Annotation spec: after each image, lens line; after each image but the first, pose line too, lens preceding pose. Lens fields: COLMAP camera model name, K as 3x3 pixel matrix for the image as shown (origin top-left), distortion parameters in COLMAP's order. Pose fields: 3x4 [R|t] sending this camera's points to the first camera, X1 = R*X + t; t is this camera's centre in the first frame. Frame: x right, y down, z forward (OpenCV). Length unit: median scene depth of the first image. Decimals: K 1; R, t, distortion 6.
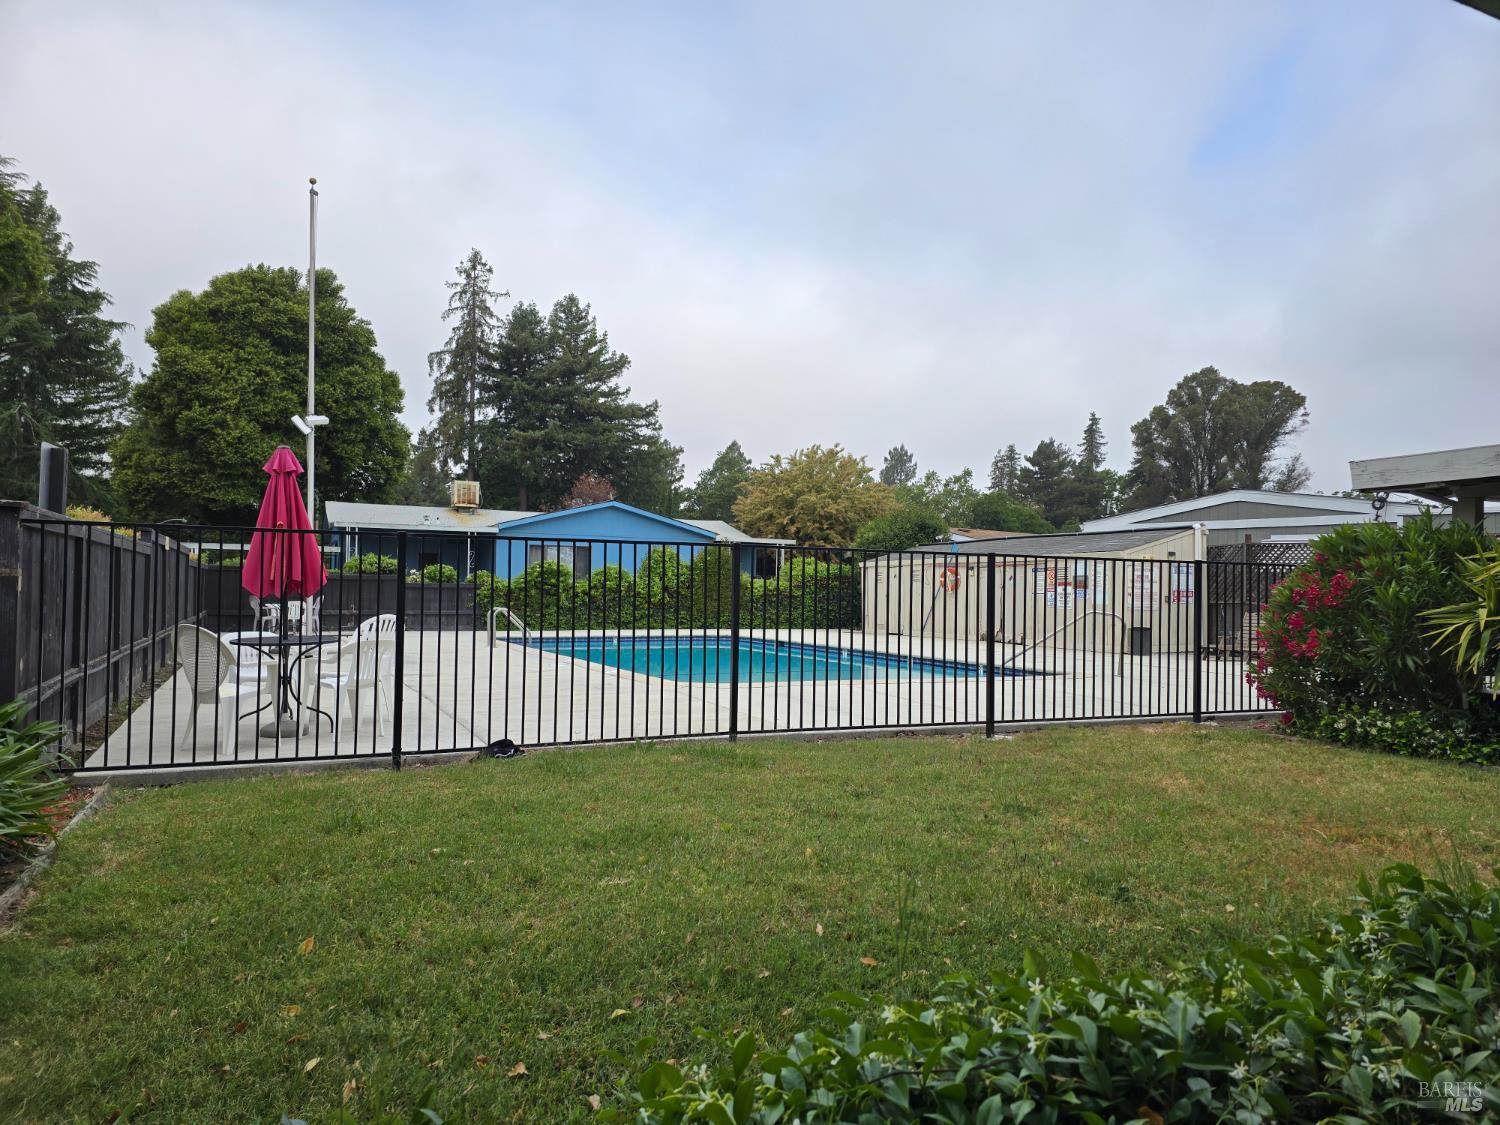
lens RADIAL K [[1008.8, 0, 766.5], [0, 1008.8, 551.8], [0, 0, 1]] dist [0.094200, -0.086268]
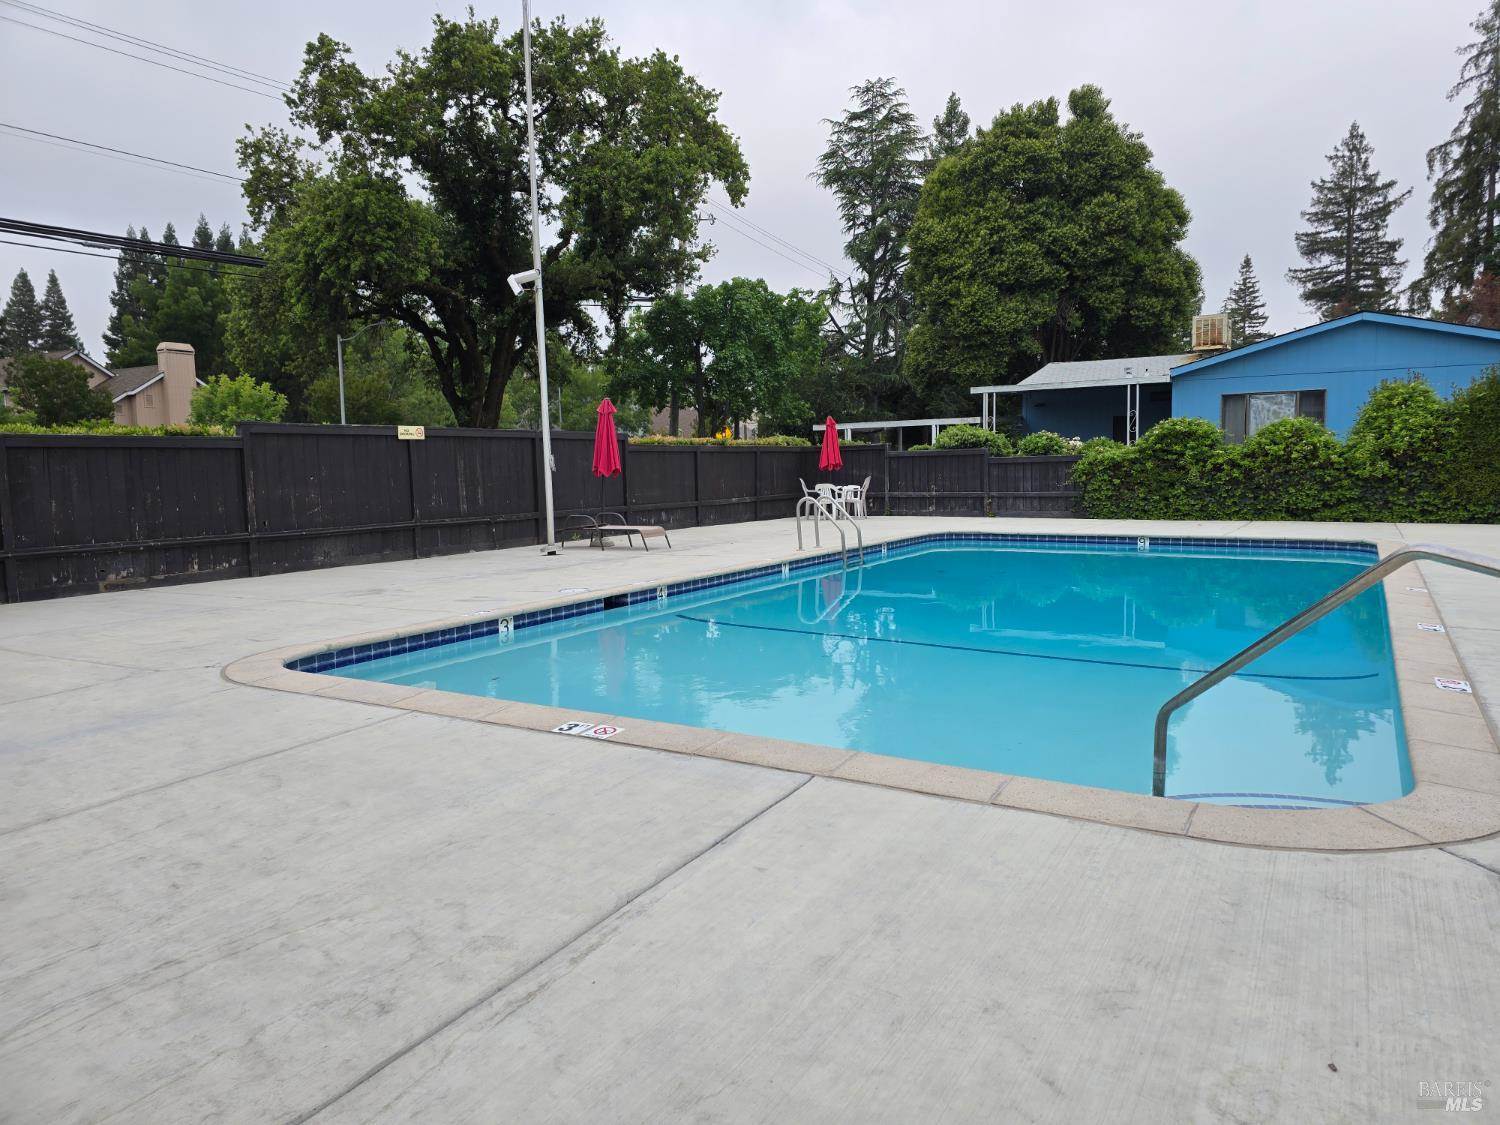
lens RADIAL K [[1008.8, 0, 766.5], [0, 1008.8, 551.8], [0, 0, 1]] dist [0.094200, -0.086268]
pose [[0.549883, 0.049540, -0.833771, 0.166283], [0.058000, 0.993565, 0.097286, 0.011777], [0.833226, -0.101855, 0.543471, 0.295423]]
